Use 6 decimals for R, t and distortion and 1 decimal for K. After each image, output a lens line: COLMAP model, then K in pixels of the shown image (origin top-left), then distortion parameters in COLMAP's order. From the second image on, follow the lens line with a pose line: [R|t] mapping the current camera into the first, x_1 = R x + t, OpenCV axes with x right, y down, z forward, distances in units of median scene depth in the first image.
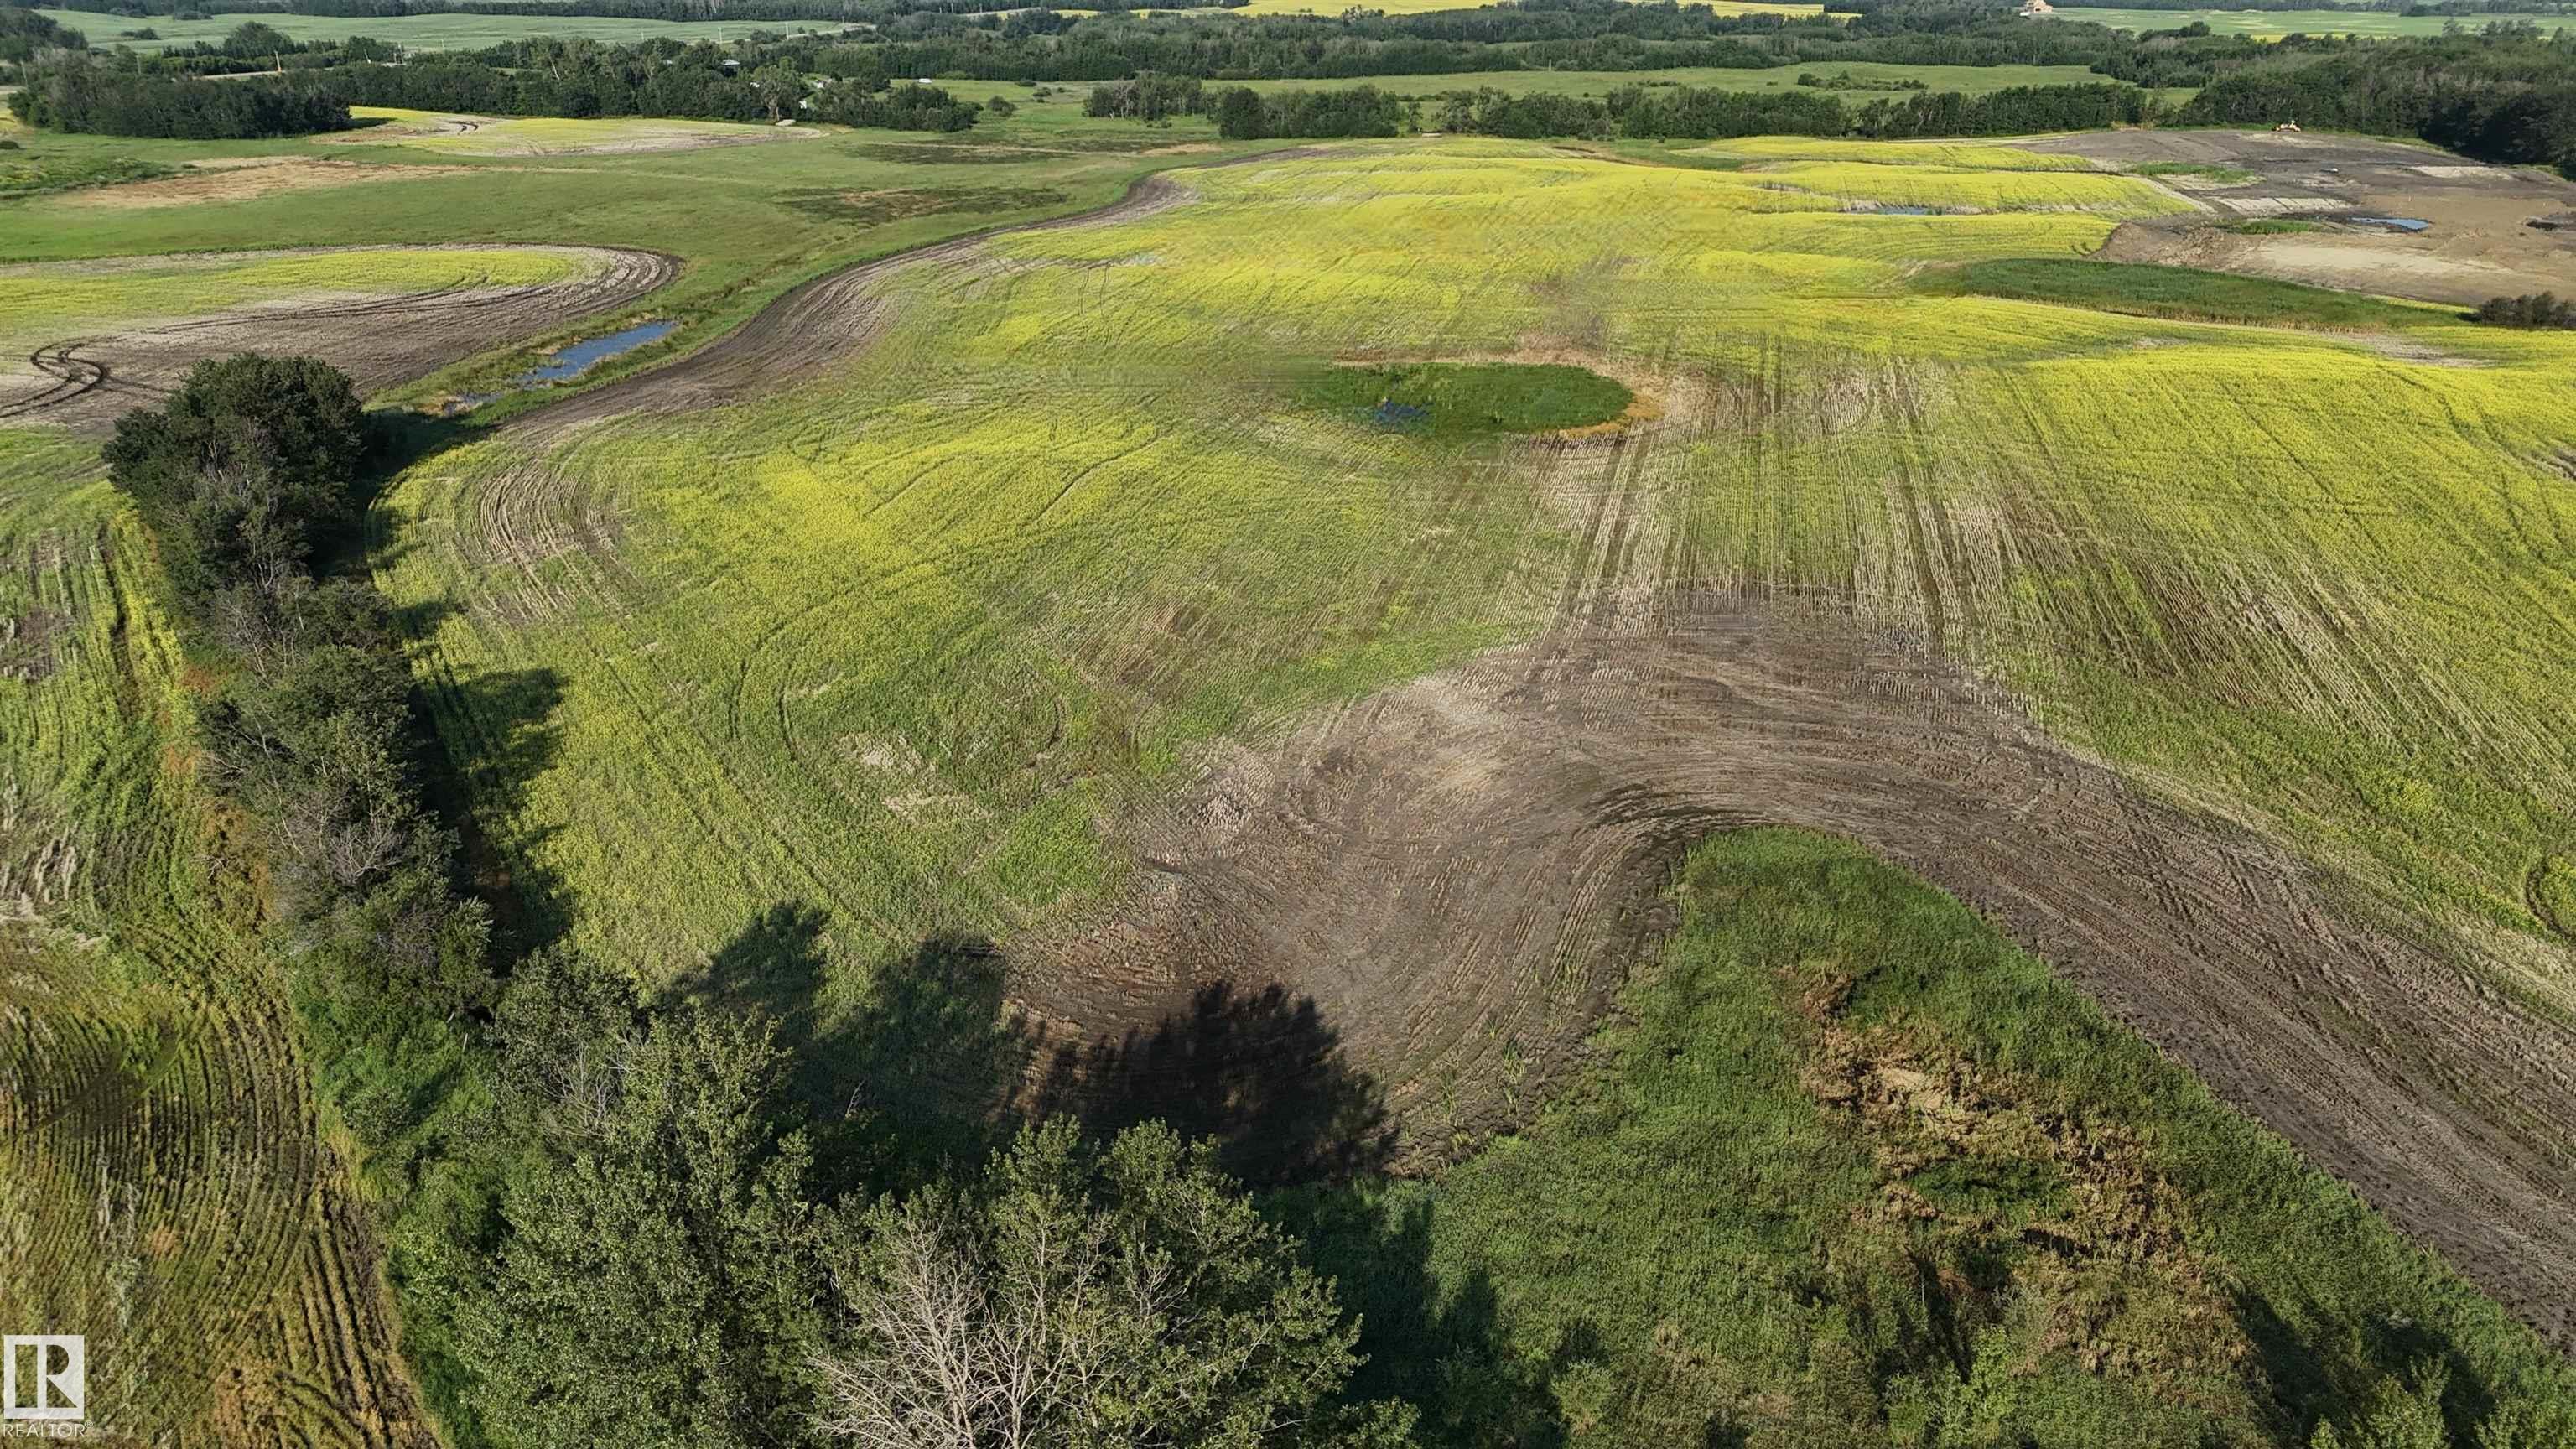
lens RADIAL K [[1891.4, 0, 1286.6], [0, 1891.4, 719.9], [0, 0, 1]] dist [0.066887, -0.056374]
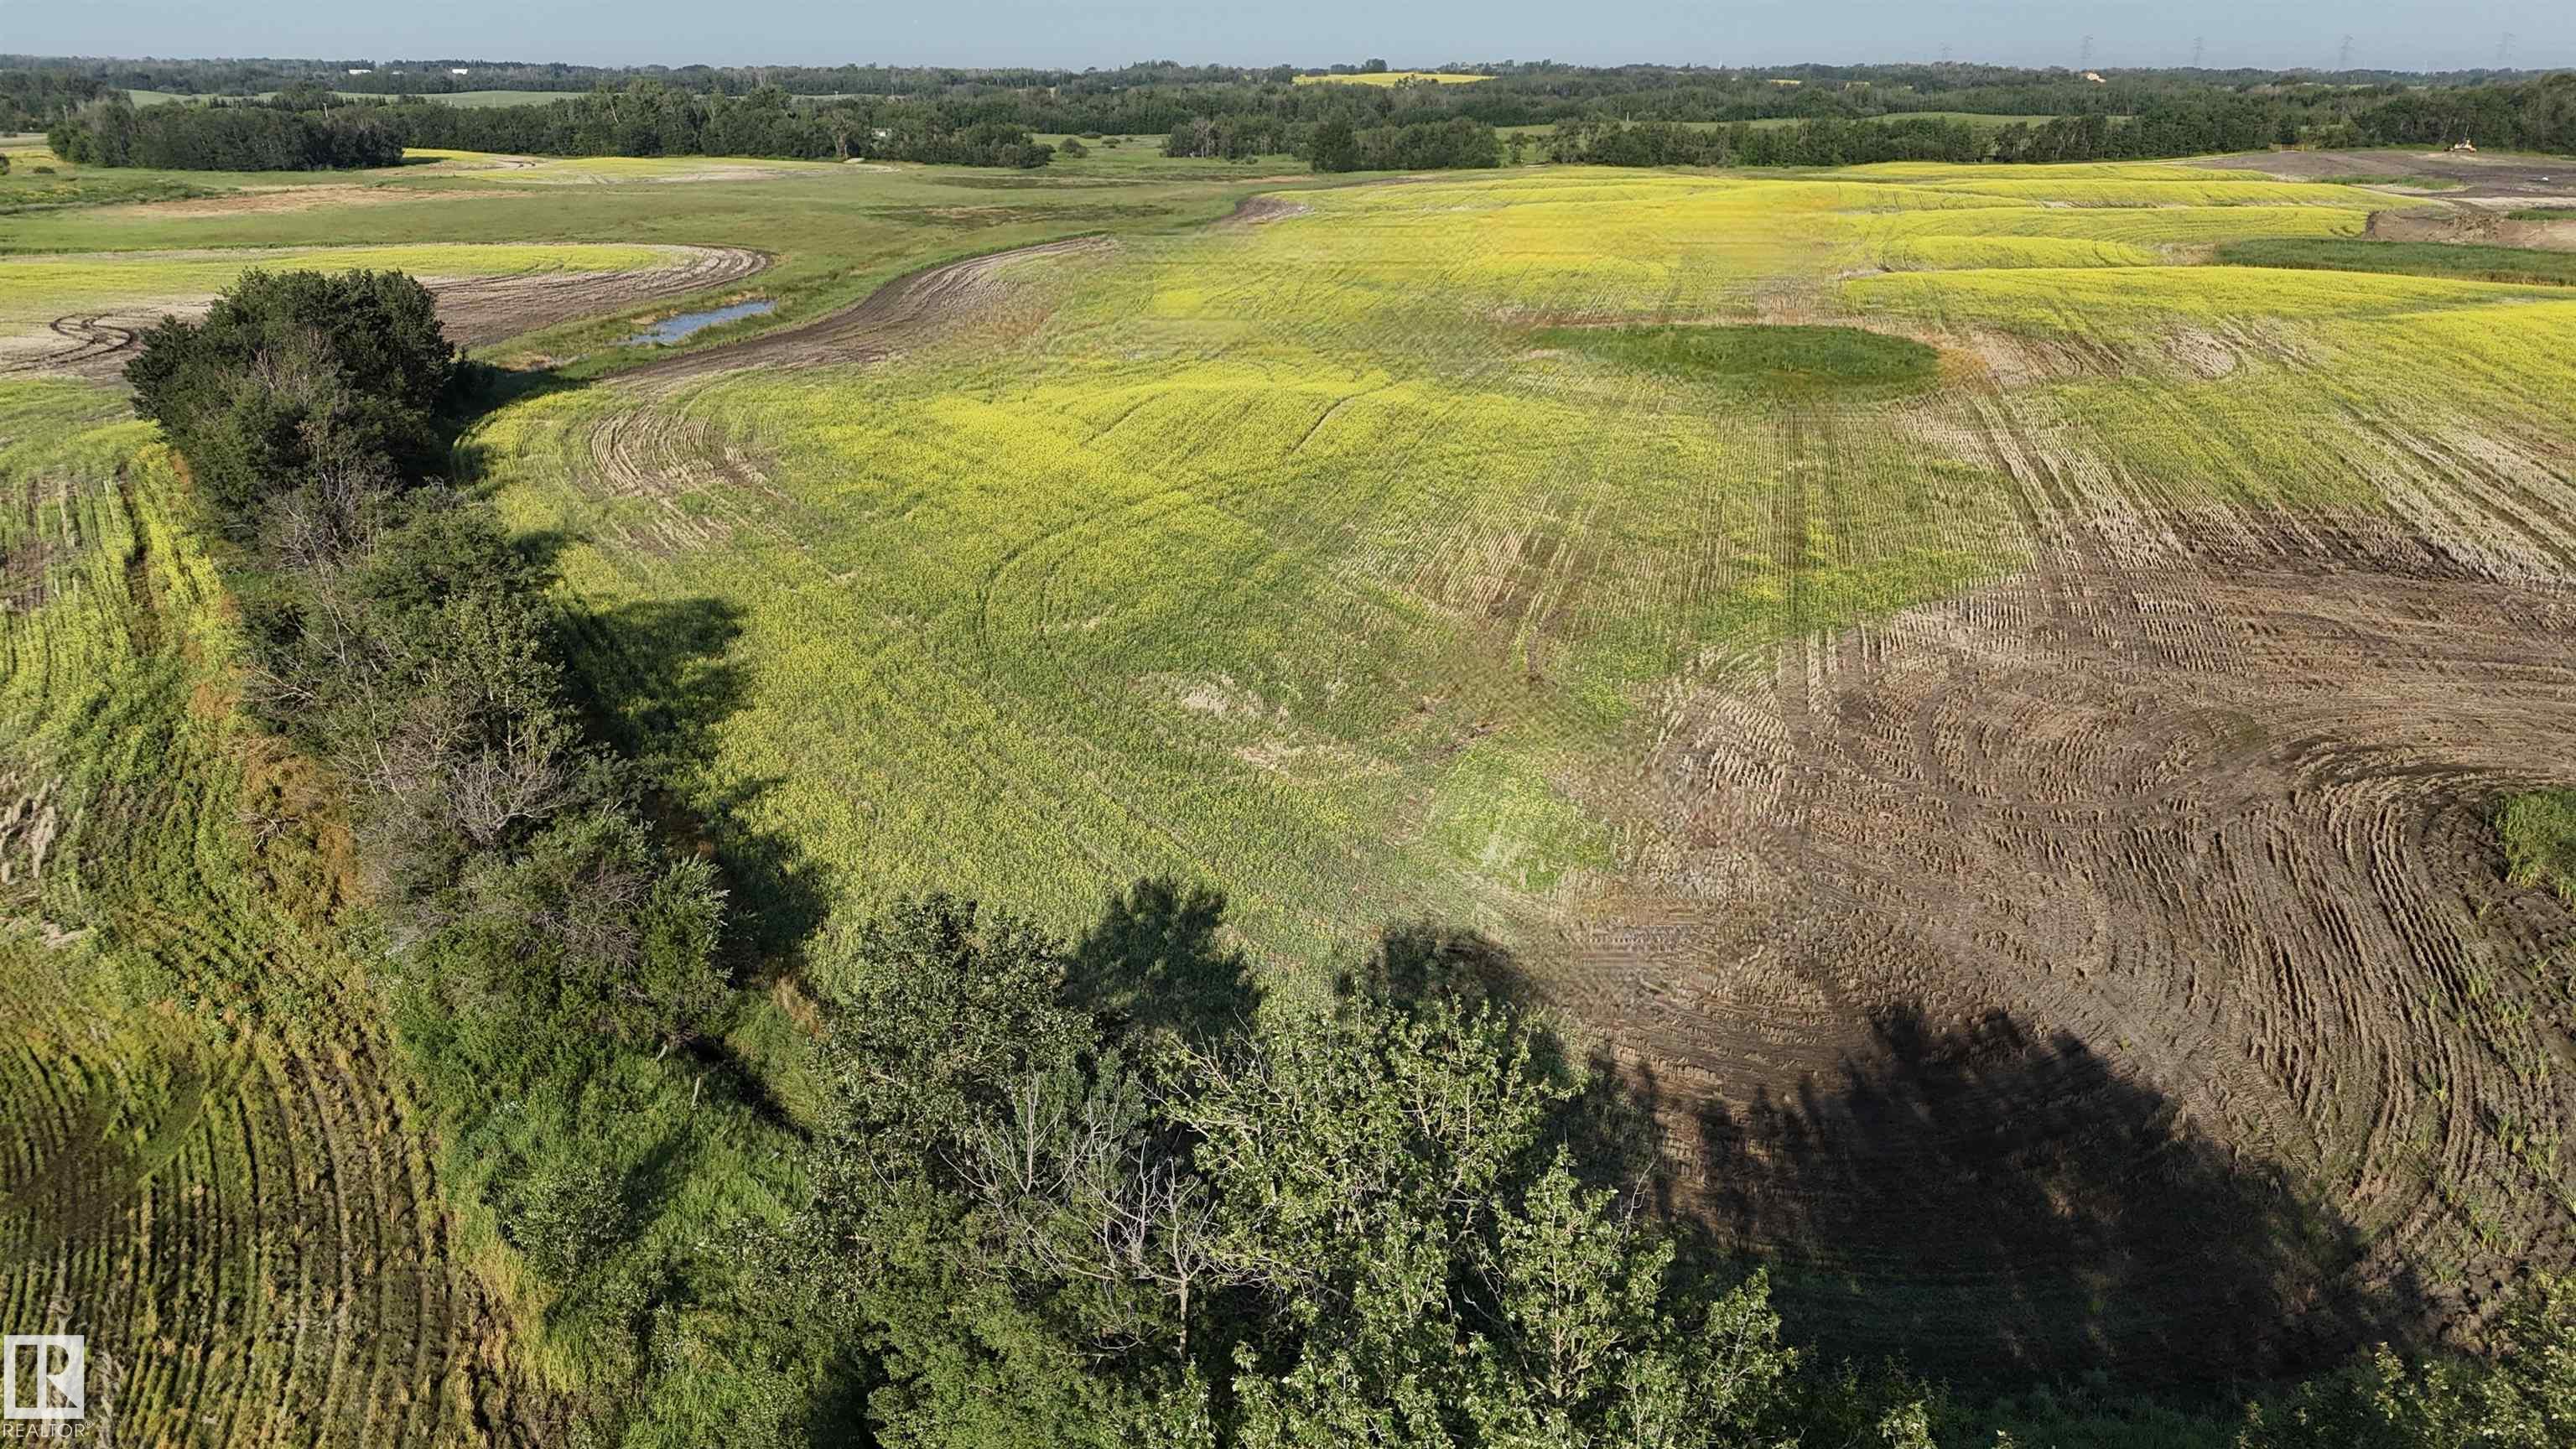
lens RADIAL K [[1891.4, 0, 1287.9], [0, 1891.4, 717.1], [0, 0, 1]] dist [0.066887, -0.056374]
pose [[0.999947, -0.000546, -0.010255, -0.134749], [0.000049, 0.998829, -0.048380, 0.045792], [0.010270, 0.048377, 0.998776, 0.231910]]
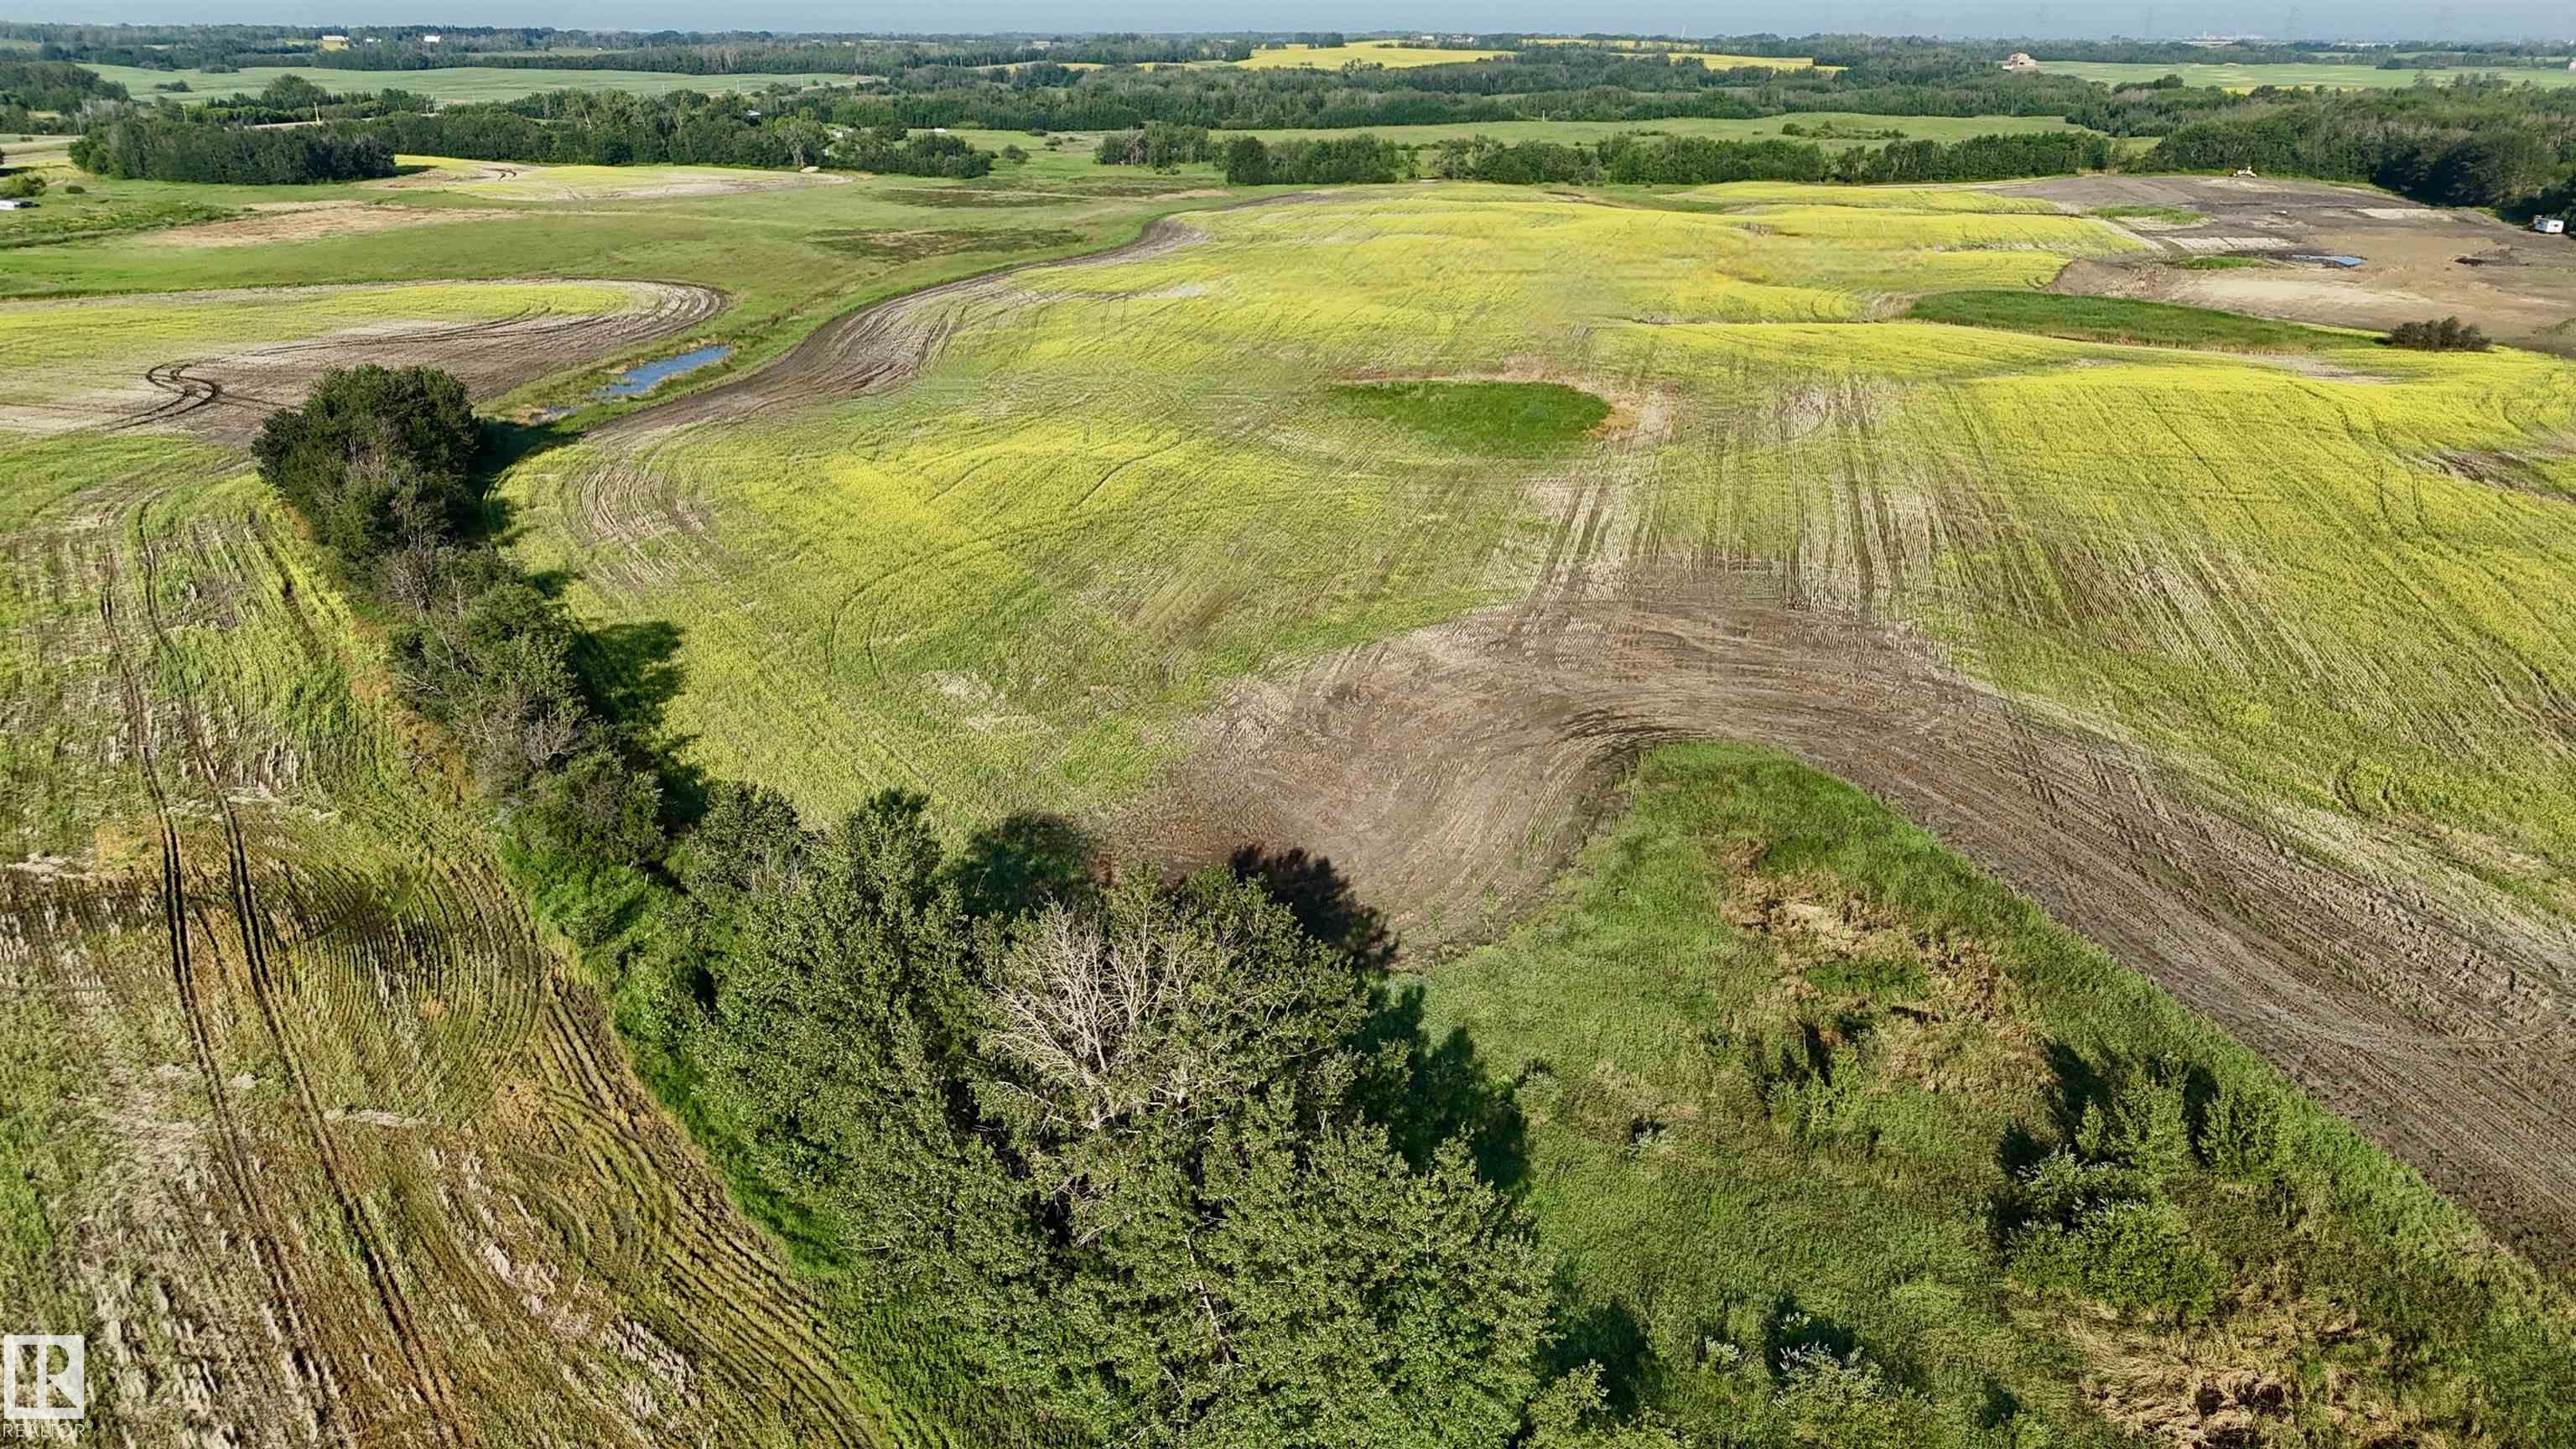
lens RADIAL K [[1891.4, 0, 1285.8], [0, 1891.4, 719.4], [0, 0, 1]] dist [0.066887, -0.056374]
pose [[1.000000, 0.000005, -0.000232, -0.007788], [-0.000011, 0.999685, -0.025107, 0.052400], [0.000231, 0.025107, 0.999685, -0.131896]]
